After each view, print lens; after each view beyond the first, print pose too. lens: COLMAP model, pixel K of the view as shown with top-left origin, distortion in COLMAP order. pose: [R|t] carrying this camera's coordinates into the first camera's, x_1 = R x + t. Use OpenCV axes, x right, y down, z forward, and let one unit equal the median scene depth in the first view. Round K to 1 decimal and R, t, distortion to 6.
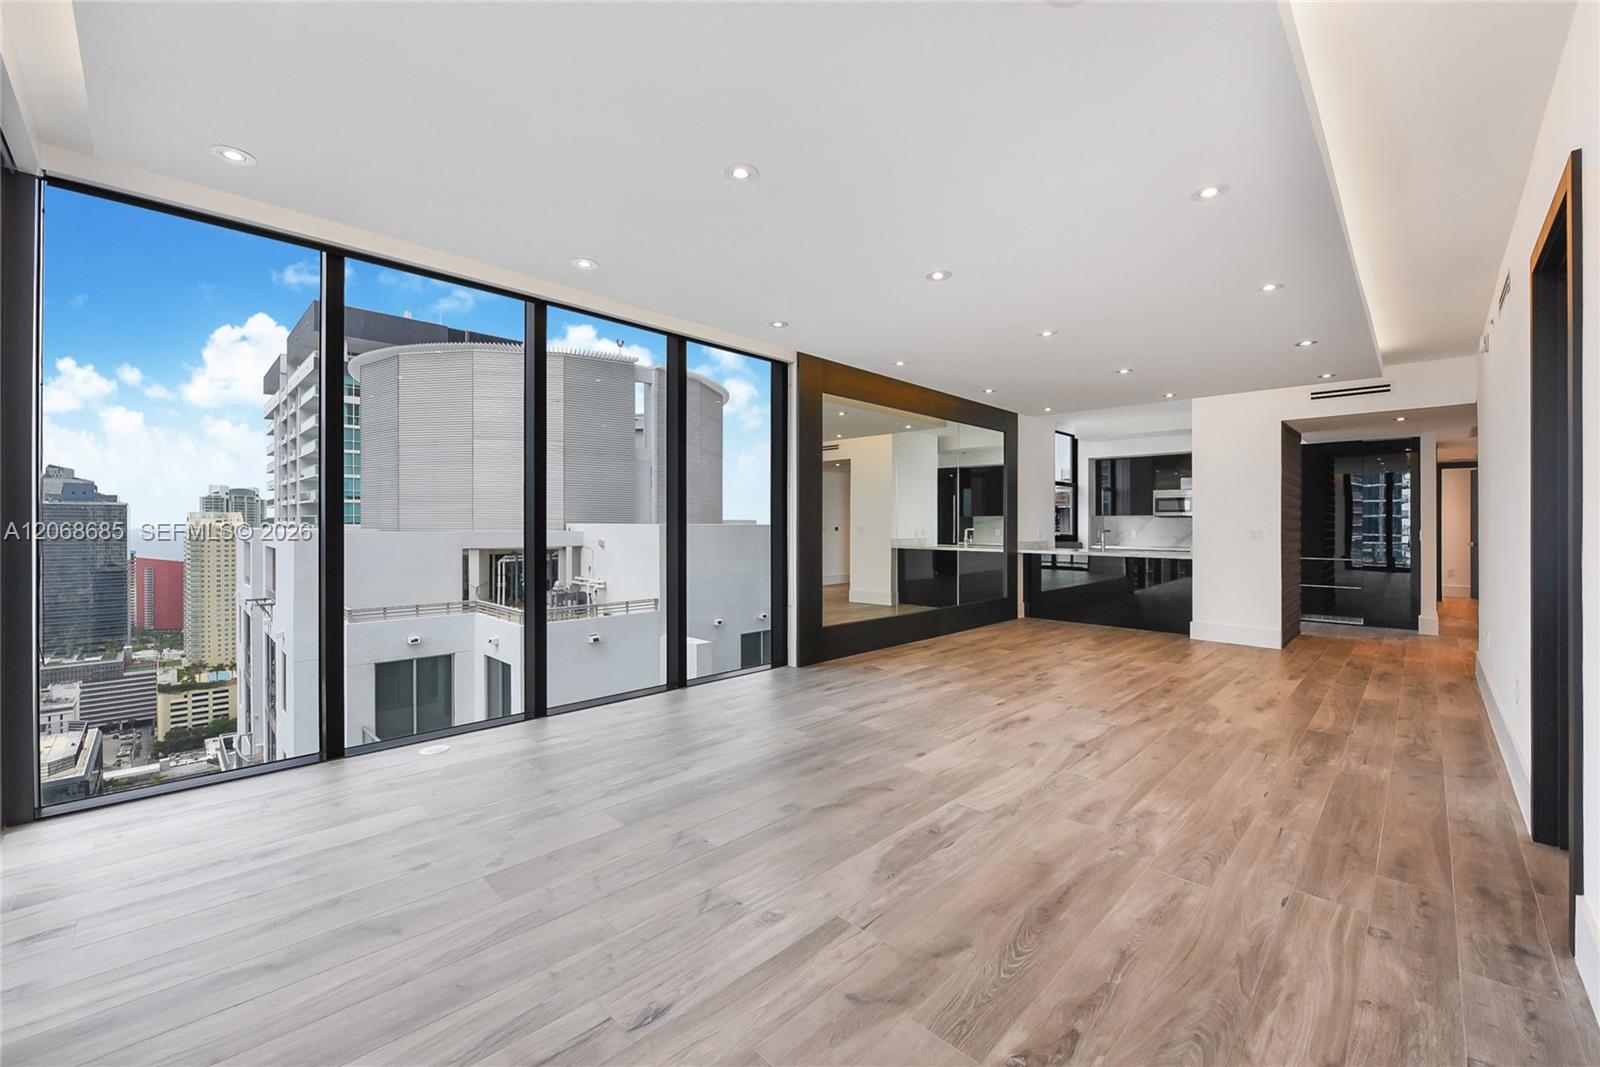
lens RADIAL K [[650.4, 0, 802.1], [0, 650.4, 520.1], [0, 0, 1]] dist [-0.021920, 0.000438]
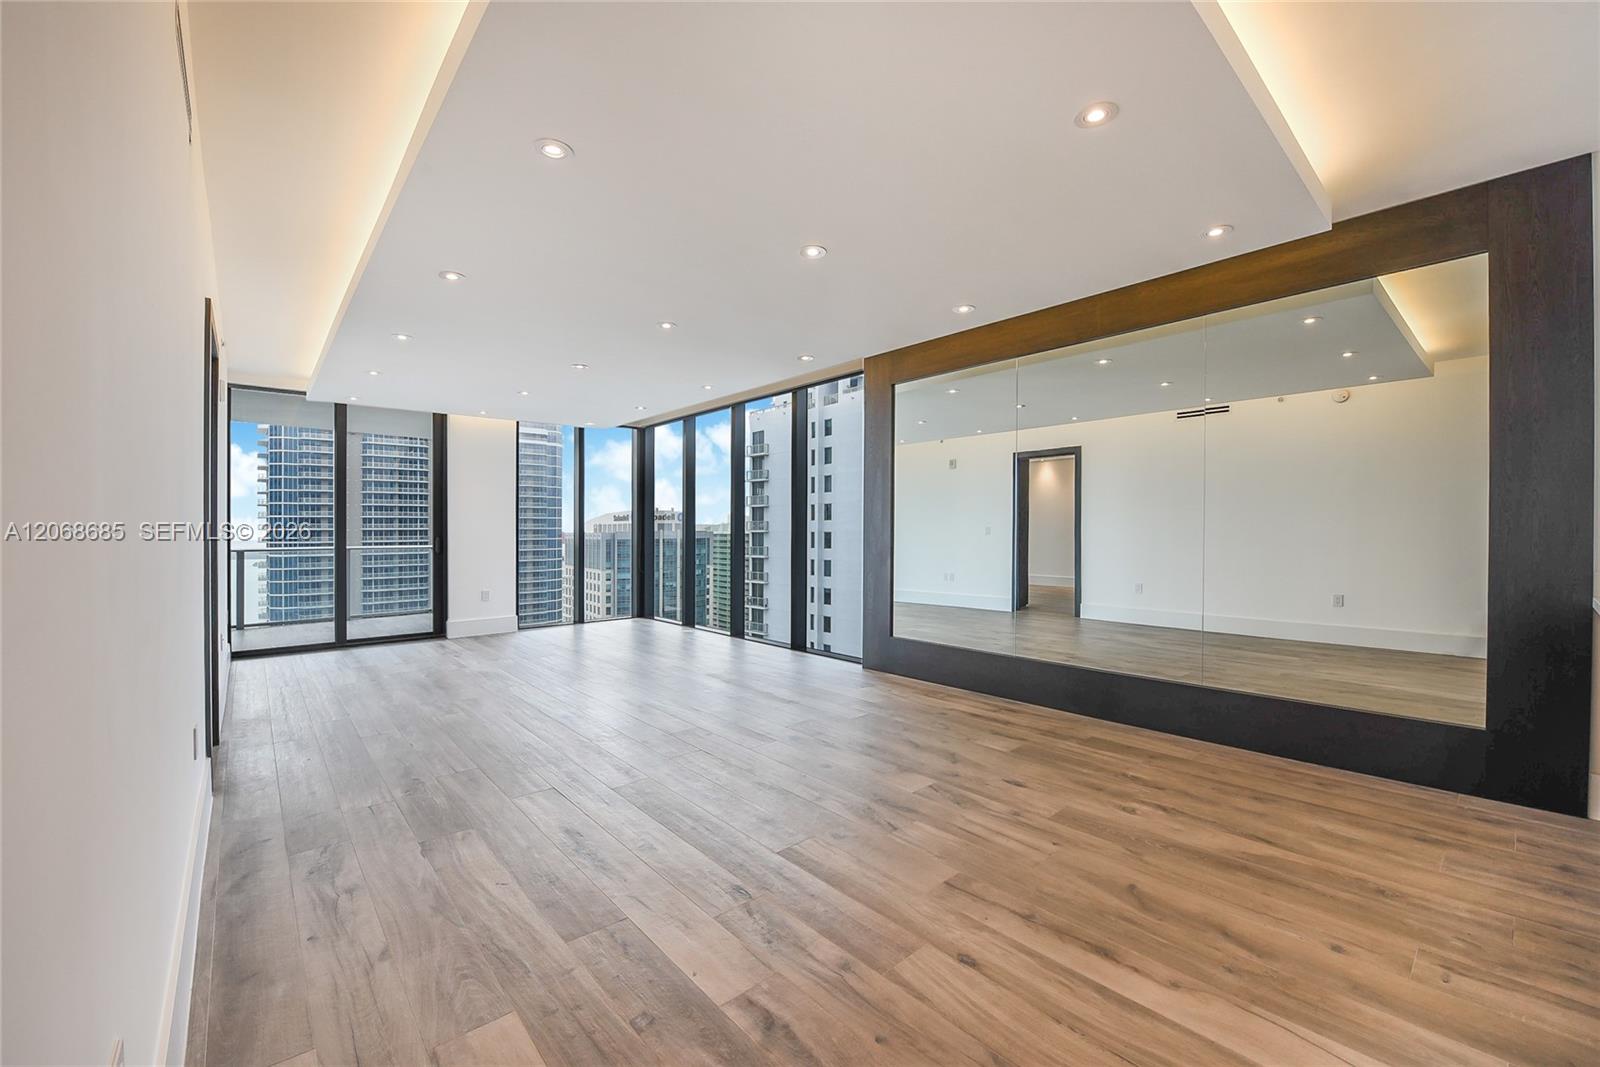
lens RADIAL K [[643.4, 0, 795.6], [0, 643.4, 536.7], [0, 0, 1]] dist [-0.022779, -0.000001]
pose [[-0.089133, 0.009005, -0.995979, 1.113357], [0.014214, 0.999869, 0.007768, 0.012673], [0.995918, -0.013465, -0.089249, 1.094963]]
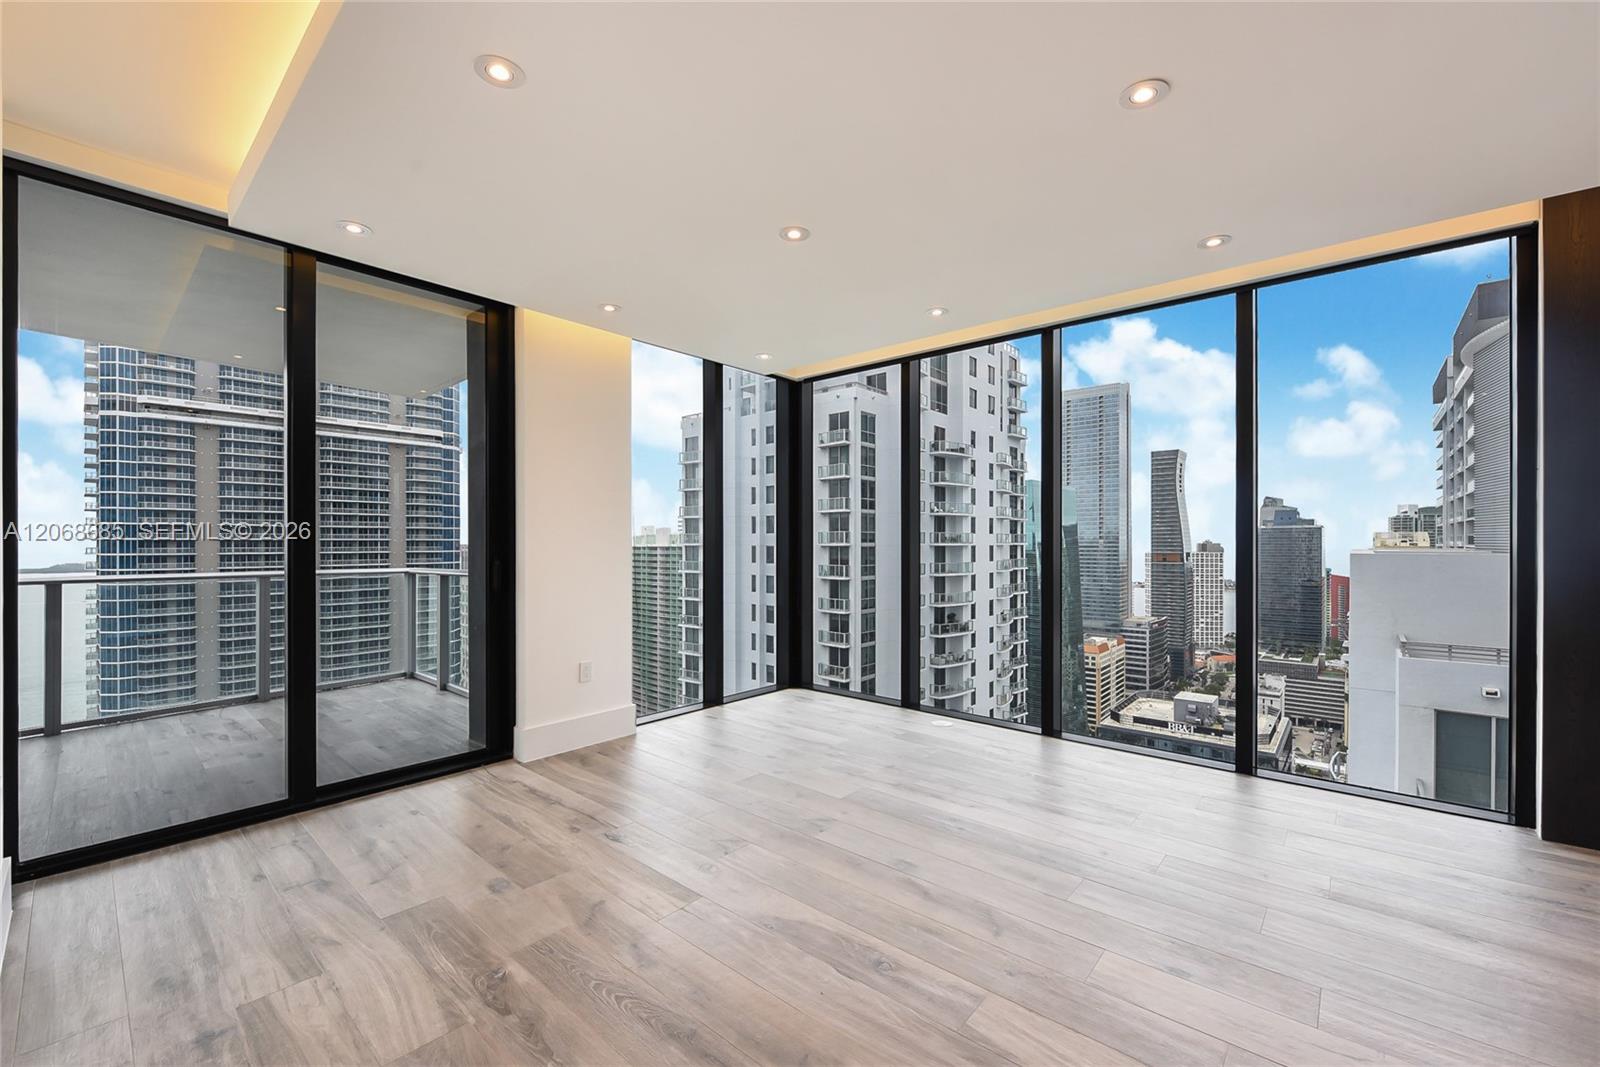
lens RADIAL K [[647.2, 0, 793.7], [0, 647.2, 556.6], [0, 0, 1]] dist [-0.021817, -0.000443]
pose [[0.051411, 0.018569, -0.998505, 0.533597], [0.006925, 0.999796, 0.018950, 0.000514], [0.998654, -0.007889, 0.051272, 0.503152]]
